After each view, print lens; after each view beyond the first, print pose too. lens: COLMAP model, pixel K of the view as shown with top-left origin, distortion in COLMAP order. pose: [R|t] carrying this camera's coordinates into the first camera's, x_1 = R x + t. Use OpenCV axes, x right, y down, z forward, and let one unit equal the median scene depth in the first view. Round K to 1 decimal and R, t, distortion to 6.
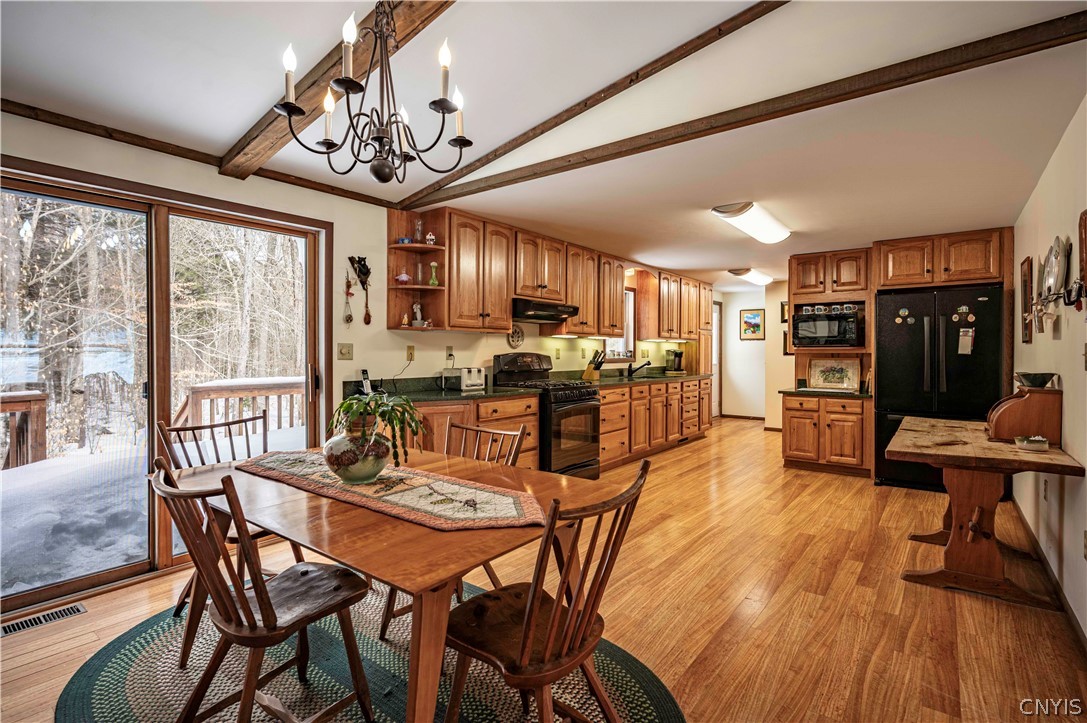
lens RADIAL K [[523.5, 0, 554.2], [0, 523.5, 358.5], [0, 0, 1]] dist [0.002638, 0.000926]
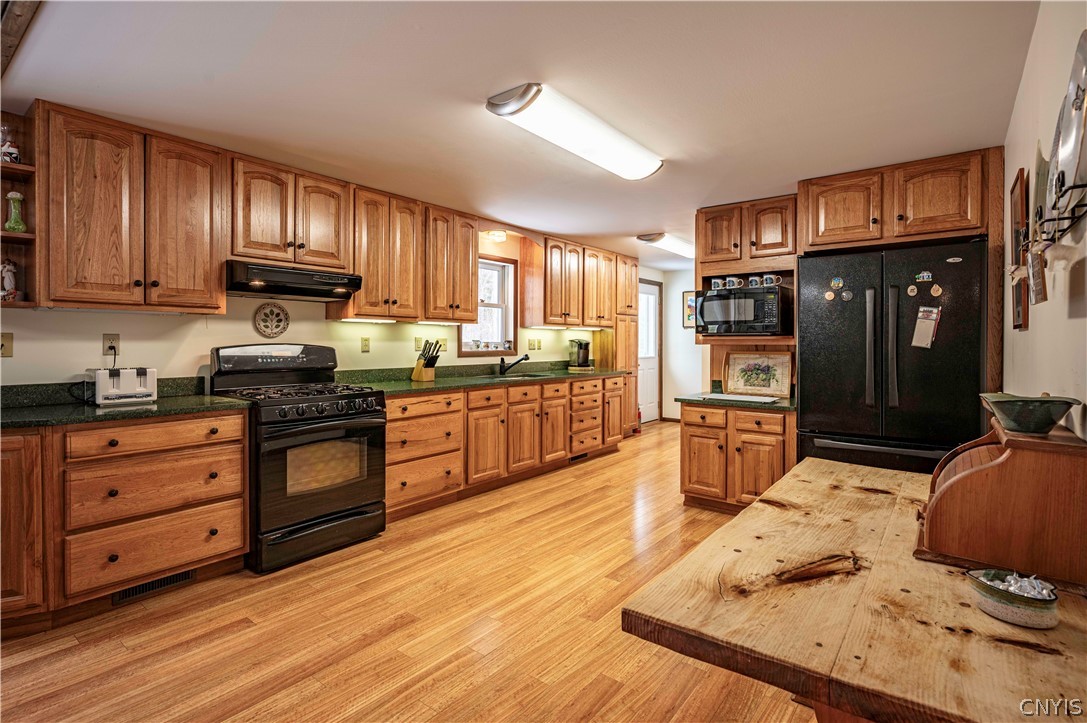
lens RADIAL K [[532.5, 0, 542.9], [0, 532.5, 346.2], [0, 0, 1]] dist [-0.000579, 0.001198]
pose [[0.999872, 0.001679, -0.015897, 0.269092], [-0.001737, 0.999992, -0.003649, -0.005546], [0.015891, 0.003676, 0.999867, 0.284945]]
